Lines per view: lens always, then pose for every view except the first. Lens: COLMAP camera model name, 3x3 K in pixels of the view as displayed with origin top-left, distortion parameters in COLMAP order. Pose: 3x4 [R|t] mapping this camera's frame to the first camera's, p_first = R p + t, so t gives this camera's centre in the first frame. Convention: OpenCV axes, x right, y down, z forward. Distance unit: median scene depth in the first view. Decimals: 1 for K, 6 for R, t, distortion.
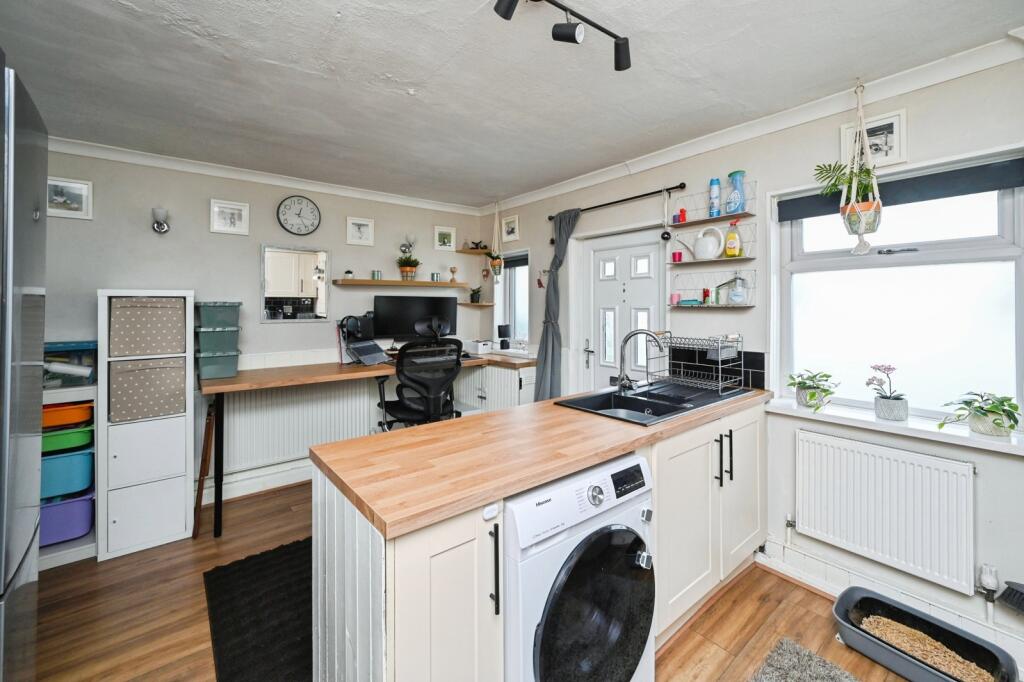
lens RADIAL K [[418.6, 0, 514.6], [0, 418.6, 312.6], [0, 0, 1]] dist [-0.000024, -0.000012]
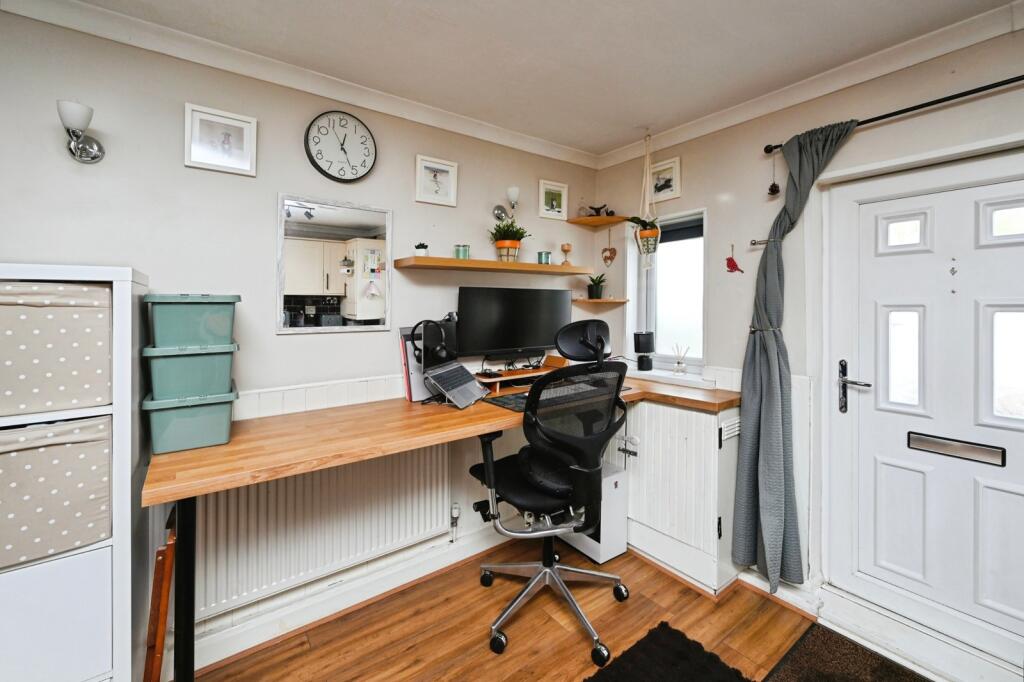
lens RADIAL K [[424.9, 0, 511.9], [0, 424.9, 308.3], [0, 0, 1]] dist [-0.002522, -0.000093]
pose [[0.999009, -0.002910, -0.044407, -0.224333], [0.002434, 0.999939, -0.010756, -0.001765], [0.044435, 0.010637, 0.998956, 0.375342]]
